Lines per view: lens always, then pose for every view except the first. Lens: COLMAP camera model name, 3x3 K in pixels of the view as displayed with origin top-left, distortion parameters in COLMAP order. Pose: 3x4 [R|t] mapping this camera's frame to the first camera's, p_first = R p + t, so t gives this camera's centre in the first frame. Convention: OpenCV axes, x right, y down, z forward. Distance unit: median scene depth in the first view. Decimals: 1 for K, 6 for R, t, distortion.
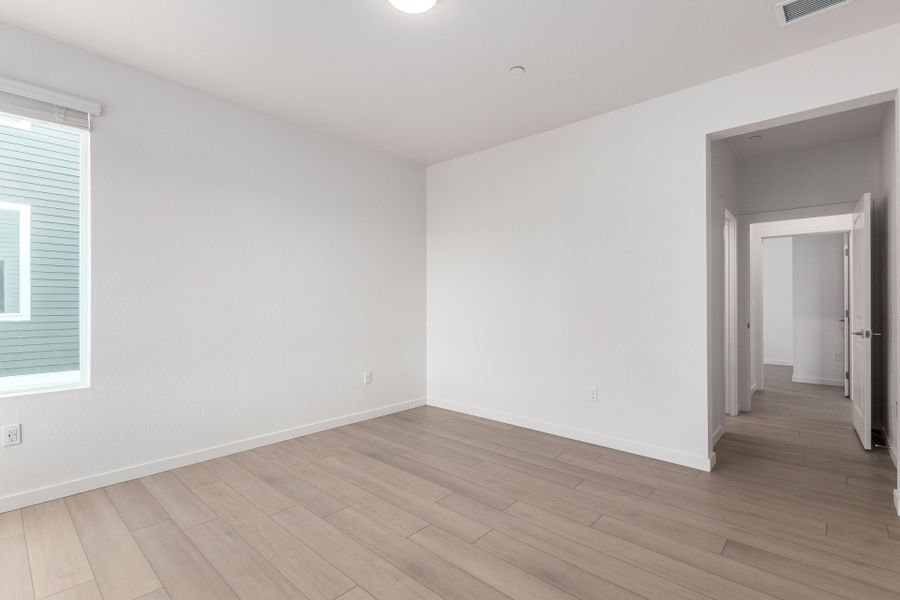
lens RADIAL K [[412.2, 0, 446.3], [0, 412.2, 297.8], [0, 0, 1]] dist [0.000429, -0.001095]
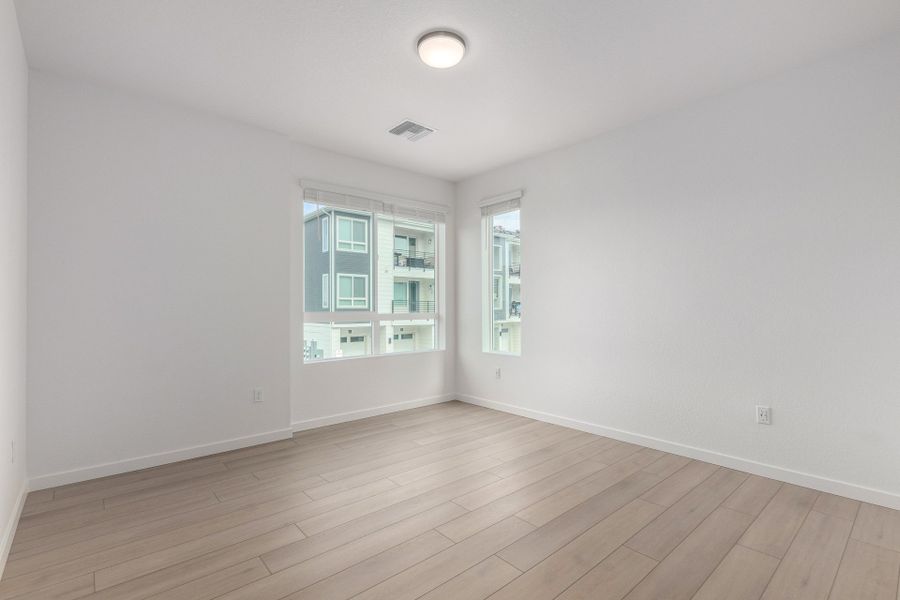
lens RADIAL K [[412.2, 0, 451.0], [0, 412.2, 308.3], [0, 0, 1]] dist [0.000429, -0.001095]
pose [[-0.109464, 0.008120, -0.993958, 0.783758], [0.019648, 0.999789, 0.006004, -0.001712], [0.993797, -0.018872, -0.109600, 0.796932]]
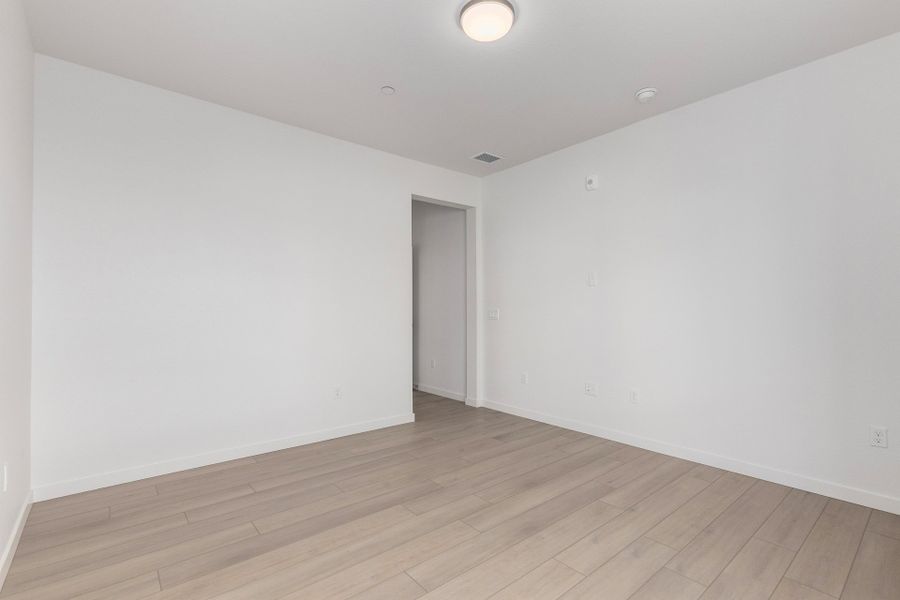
lens RADIAL K [[412.2, 0, 445.8], [0, 412.2, 301.2], [0, 0, 1]] dist [0.000429, -0.001095]
pose [[0.142948, 0.015046, 0.989616, -0.811605], [-0.009646, 0.999858, -0.013808, 0.005841], [-0.989683, -0.007572, 0.143073, 0.662074]]
